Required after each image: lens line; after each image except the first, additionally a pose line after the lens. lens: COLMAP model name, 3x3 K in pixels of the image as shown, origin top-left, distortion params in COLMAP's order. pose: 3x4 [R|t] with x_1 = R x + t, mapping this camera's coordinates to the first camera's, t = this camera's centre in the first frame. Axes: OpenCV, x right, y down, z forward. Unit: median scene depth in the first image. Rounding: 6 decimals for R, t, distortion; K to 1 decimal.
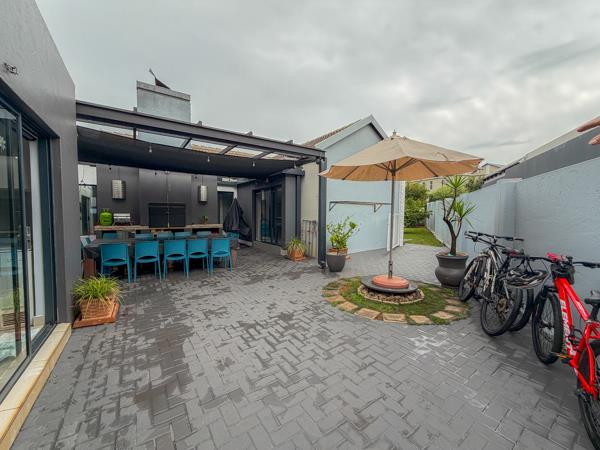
lens RADIAL K [[240.3, 0, 300.1], [0, 240.3, 225.6], [0, 0, 1]] dist [-0.000633, -0.000763]
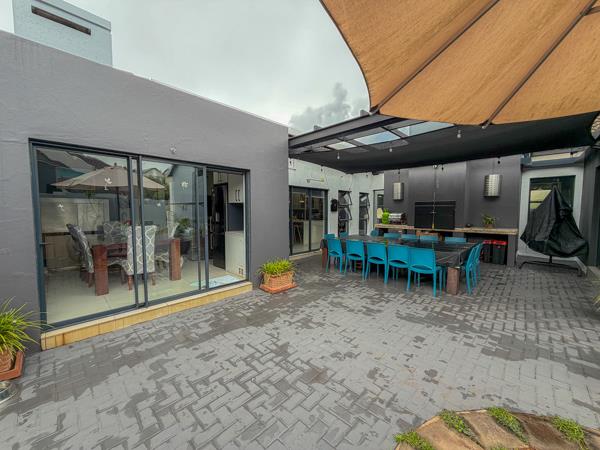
lens RADIAL K [[240.3, 0, 299.4], [0, 240.3, 225.4], [0, 0, 1]] dist [-0.000633, -0.000763]
pose [[0.186015, 0.052855, -0.981124, 0.490625], [-0.041140, 0.998095, 0.045969, -0.054967], [0.981685, 0.031812, 0.187835, 0.717331]]
